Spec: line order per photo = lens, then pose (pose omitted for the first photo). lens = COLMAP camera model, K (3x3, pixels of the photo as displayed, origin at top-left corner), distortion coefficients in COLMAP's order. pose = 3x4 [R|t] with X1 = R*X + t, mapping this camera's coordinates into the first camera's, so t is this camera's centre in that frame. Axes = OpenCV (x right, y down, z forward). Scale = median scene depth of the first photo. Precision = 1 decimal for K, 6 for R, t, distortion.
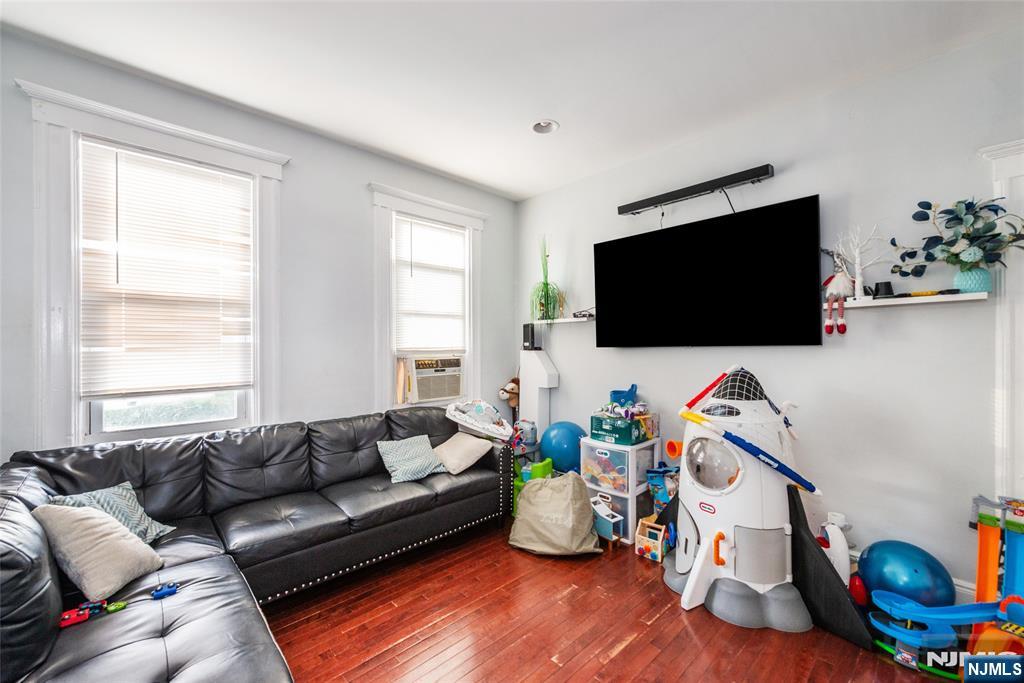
lens RADIAL K [[410.7, 0, 513.0], [0, 410.7, 342.1], [0, 0, 1]] dist [-0.001704, -0.000470]
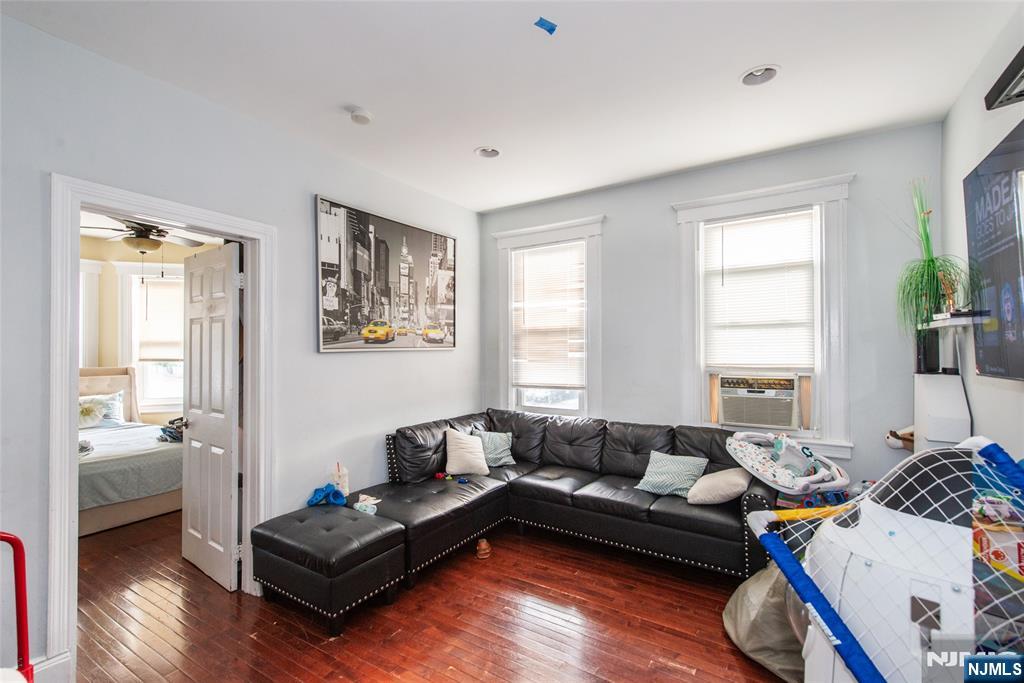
lens RADIAL K [[448.1, 0, 510.6], [0, 448.1, 344.6], [0, 0, 1]] dist [0.004134, -0.004668]
pose [[0.242720, -0.009750, -0.970047, 0.754889], [0.009161, 0.999928, -0.007759, -0.031726], [0.970053, -0.007004, 0.242792, 0.370159]]
